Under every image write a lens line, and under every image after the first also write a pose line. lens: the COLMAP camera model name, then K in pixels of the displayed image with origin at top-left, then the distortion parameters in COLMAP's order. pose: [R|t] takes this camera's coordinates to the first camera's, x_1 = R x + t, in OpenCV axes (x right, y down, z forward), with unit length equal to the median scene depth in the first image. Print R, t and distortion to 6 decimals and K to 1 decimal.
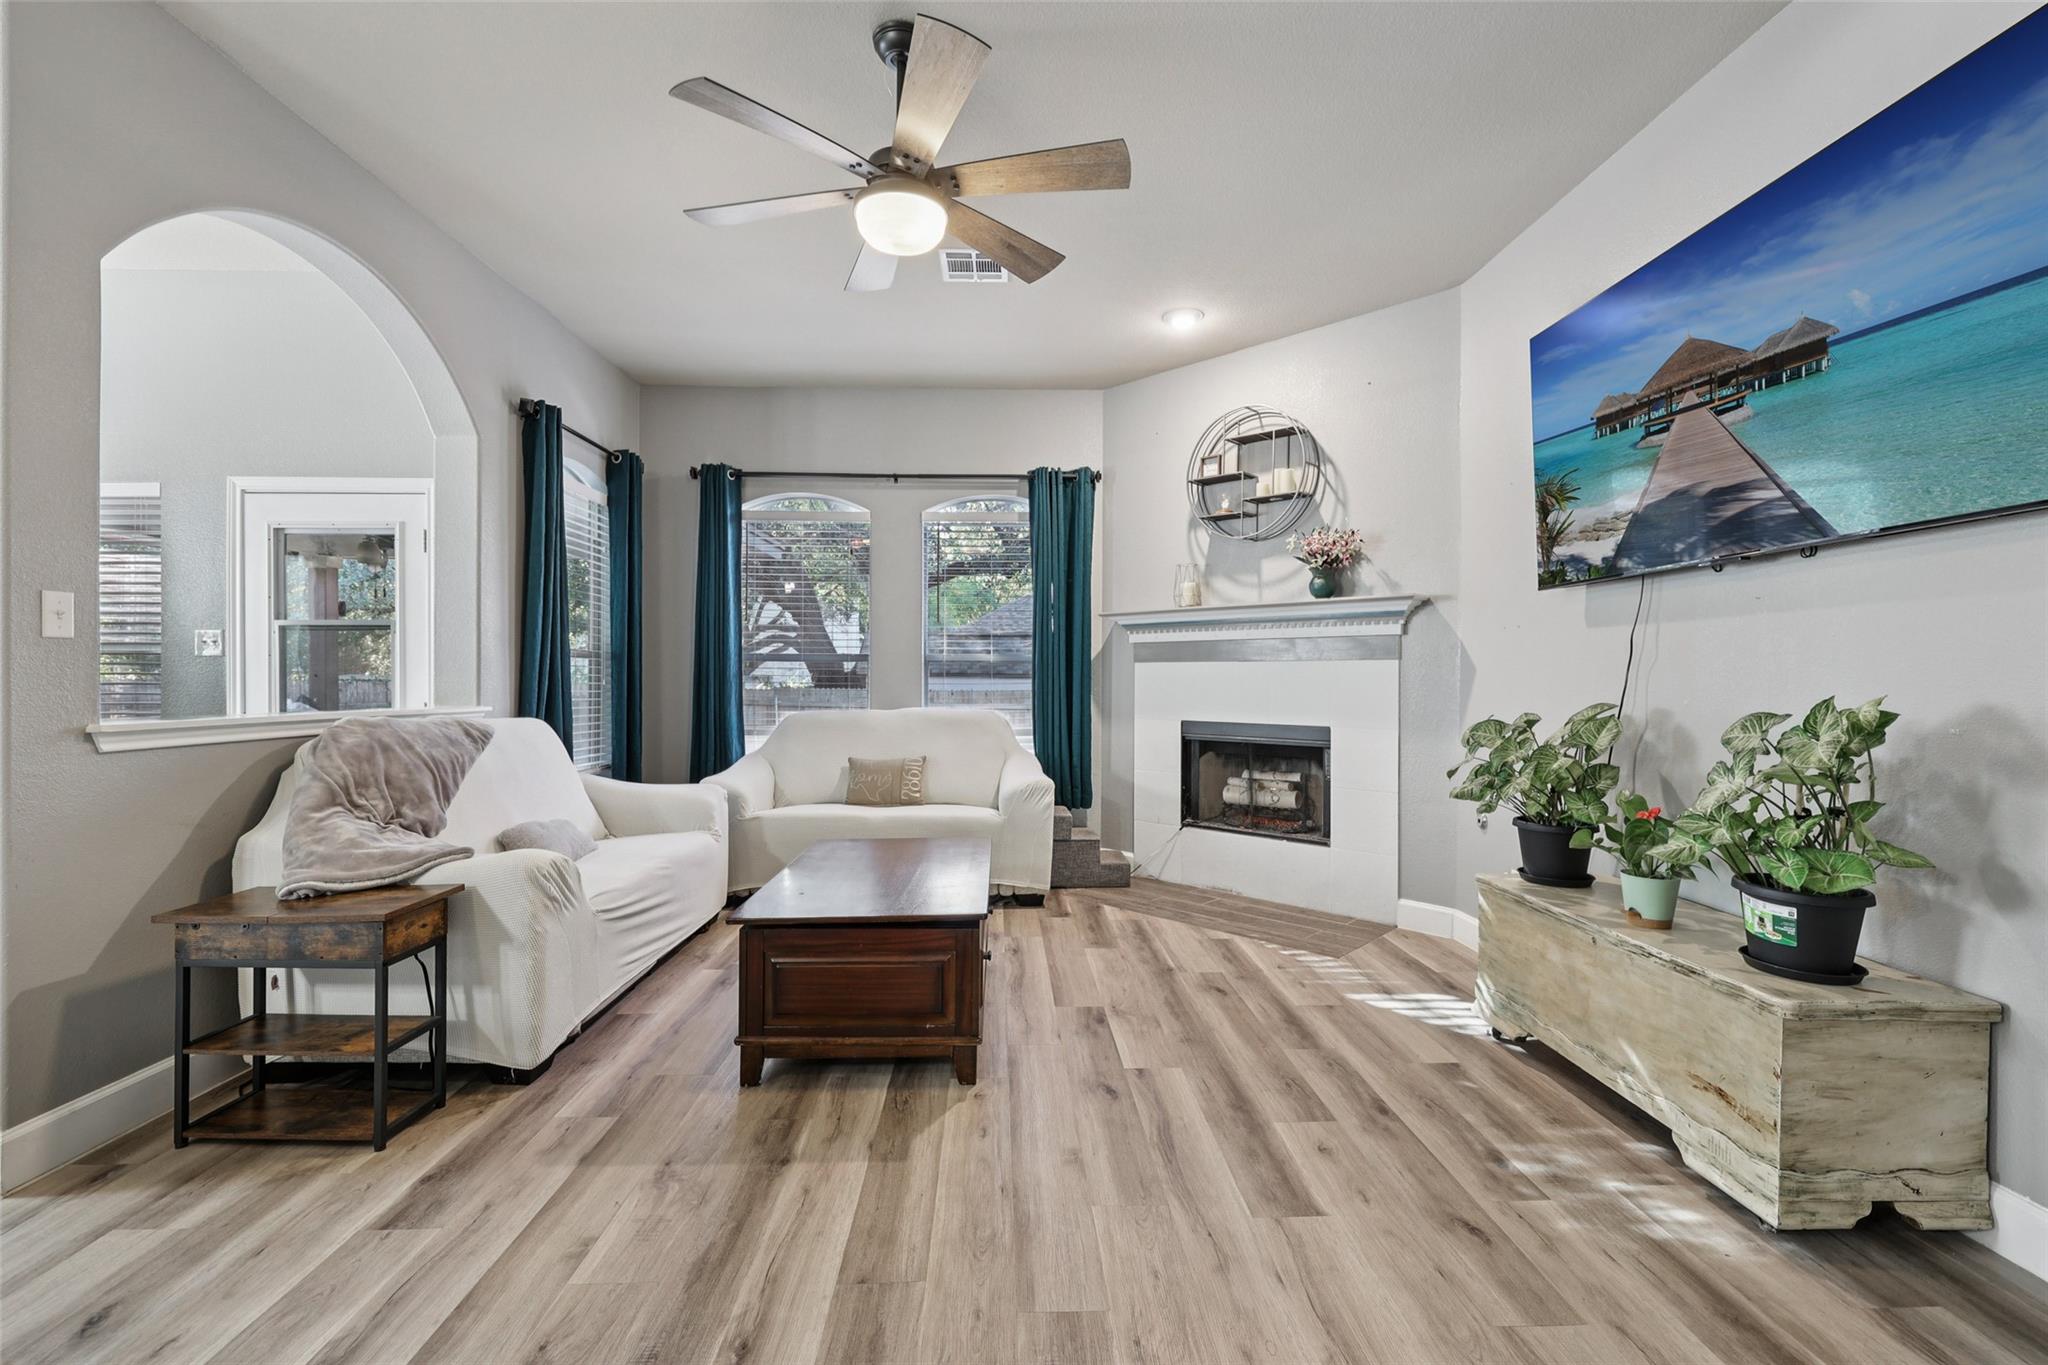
lens RADIAL K [[868.7, 0, 1021.6], [0, 868.7, 678.7], [0, 0, 1]] dist [-0.001176, 0.001252]
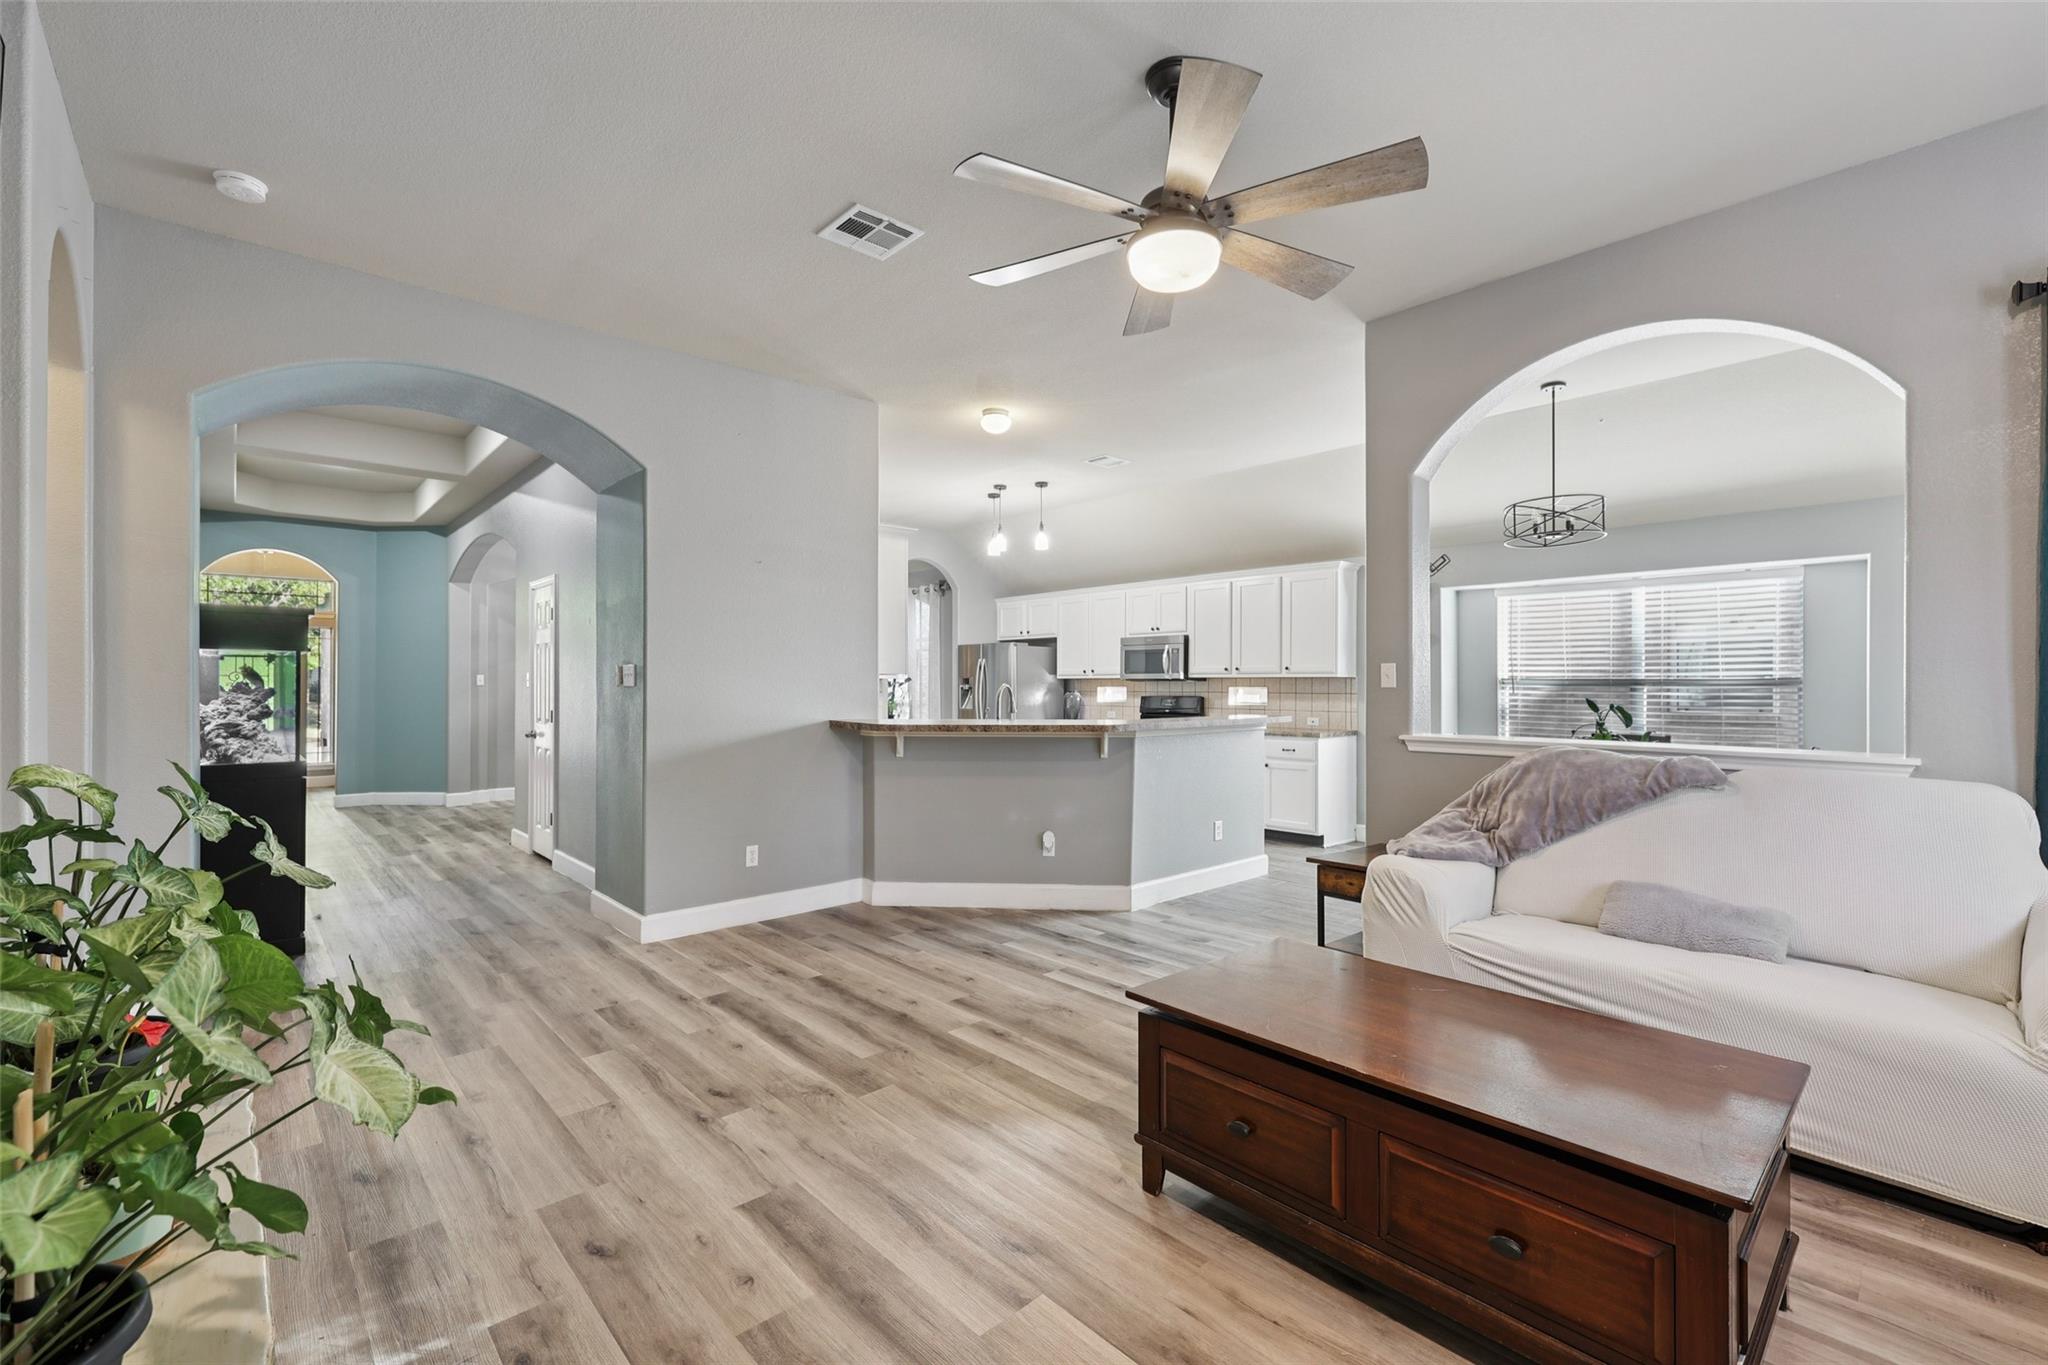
lens RADIAL K [[868.7, 0, 1033.3], [0, 868.7, 676.3], [0, 0, 1]] dist [-0.001176, 0.001252]
pose [[-0.745471, -0.010678, -0.666452, 0.520192], [-0.001783, 0.999900, -0.014027, -0.030542], [0.666536, -0.009268, -0.745416, 1.333937]]
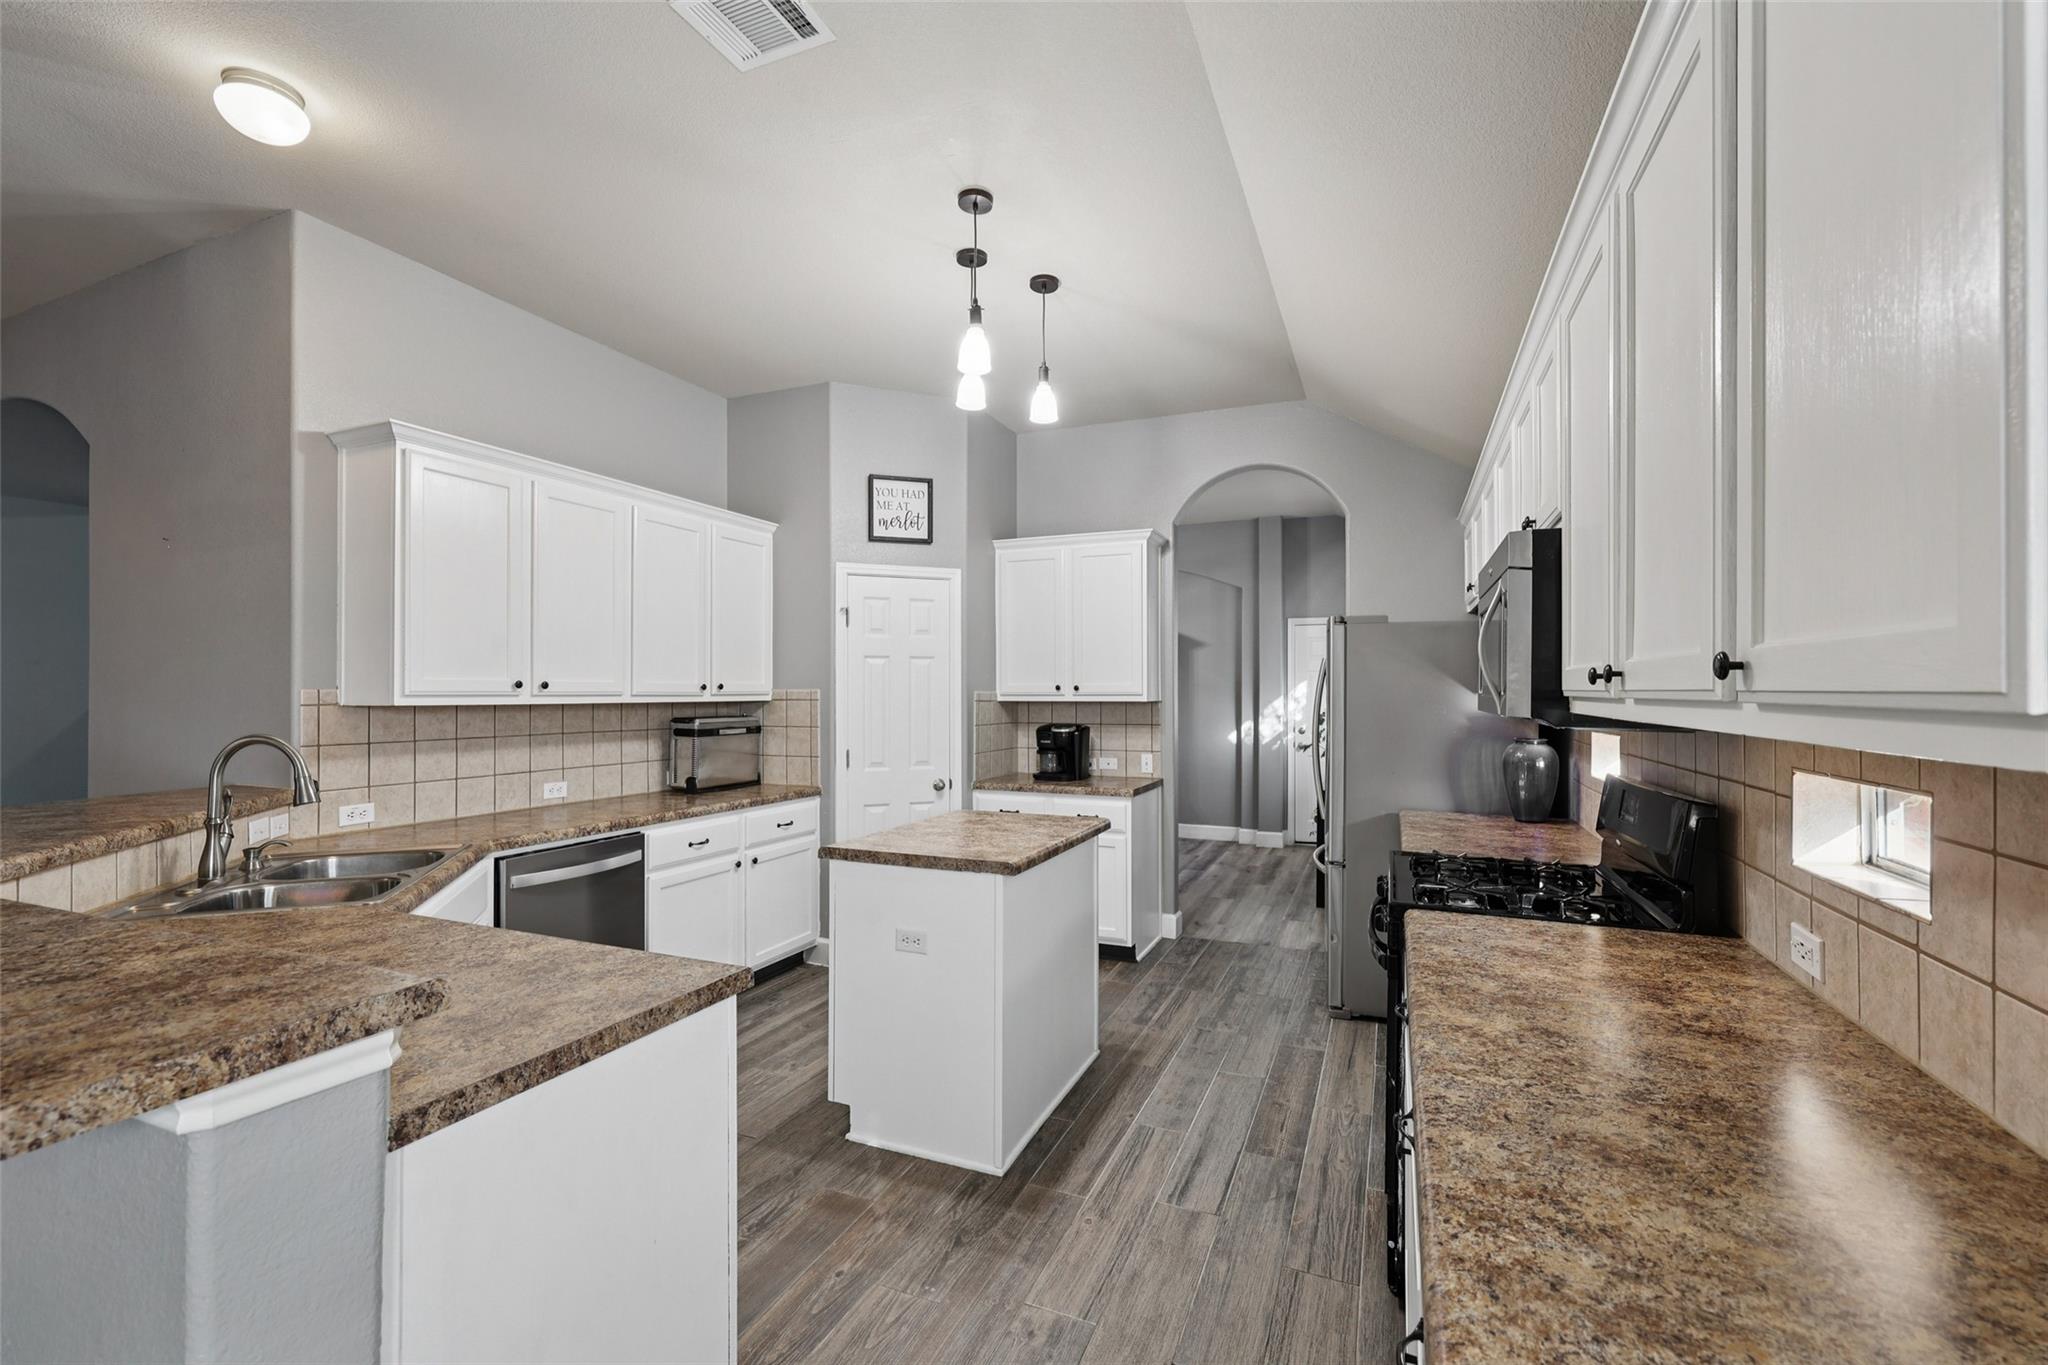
lens RADIAL K [[868.7, 0, 1035.8], [0, 868.7, 693.7], [0, 0, 1]] dist [-0.001176, 0.001252]
pose [[-0.921607, -0.004626, 0.388098, -1.548951], [-0.004022, 0.999989, 0.002366, -0.076816], [-0.388105, 0.000620, -0.921615, 0.353801]]
